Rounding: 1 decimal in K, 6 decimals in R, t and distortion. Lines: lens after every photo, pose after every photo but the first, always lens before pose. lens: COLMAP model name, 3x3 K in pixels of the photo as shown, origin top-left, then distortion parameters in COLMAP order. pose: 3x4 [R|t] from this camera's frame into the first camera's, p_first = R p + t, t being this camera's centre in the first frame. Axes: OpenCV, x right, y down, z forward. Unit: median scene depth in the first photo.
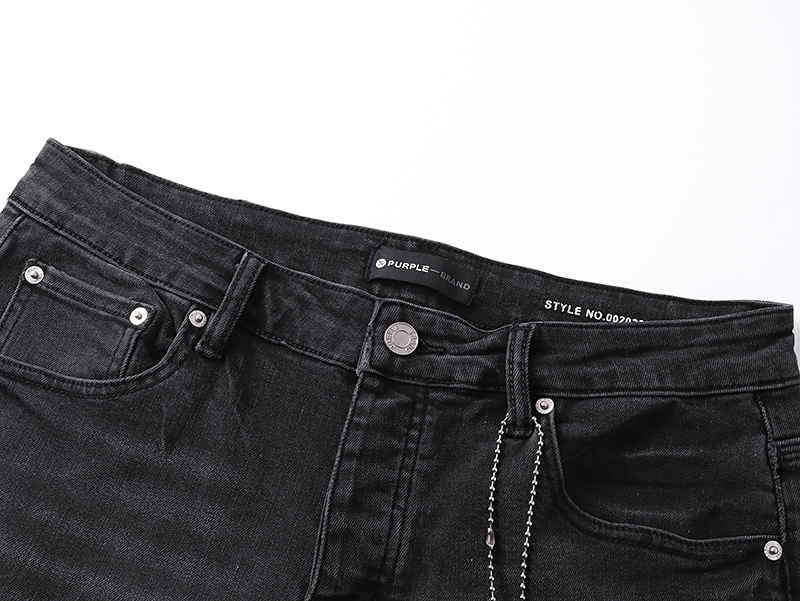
lens RADIAL K [[1198.6, 0, 400.0], [0, 1198.6, 300.5], [0, 0, 1]] dist [-0.007295, -0.093237]
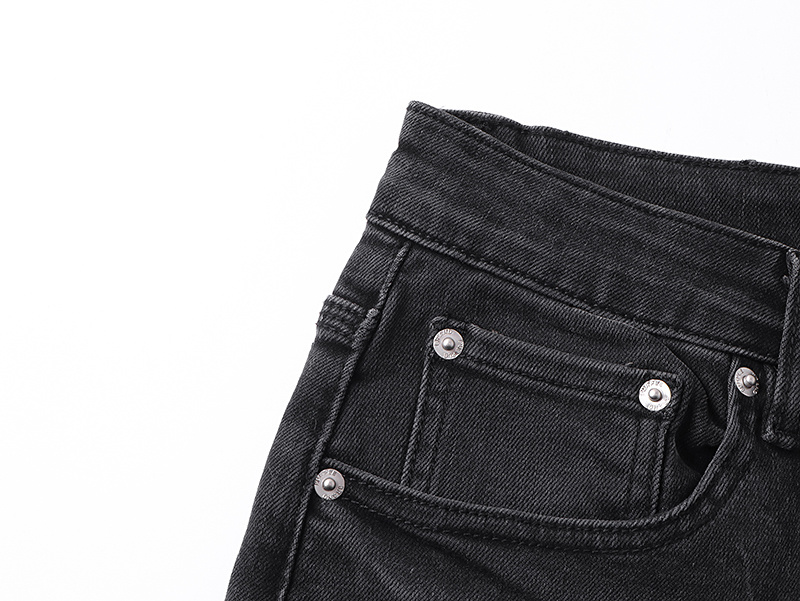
lens RADIAL K [[1198.6, 0, 400.0], [0, 1198.6, 300.5], [0, 0, 1]] dist [-0.007295, -0.093237]
pose [[0.989835, -0.142191, 0.002868, -0.330049], [0.140548, 0.981082, 0.133133, -0.124986], [-0.021744, -0.131377, 0.991094, 0.423480]]
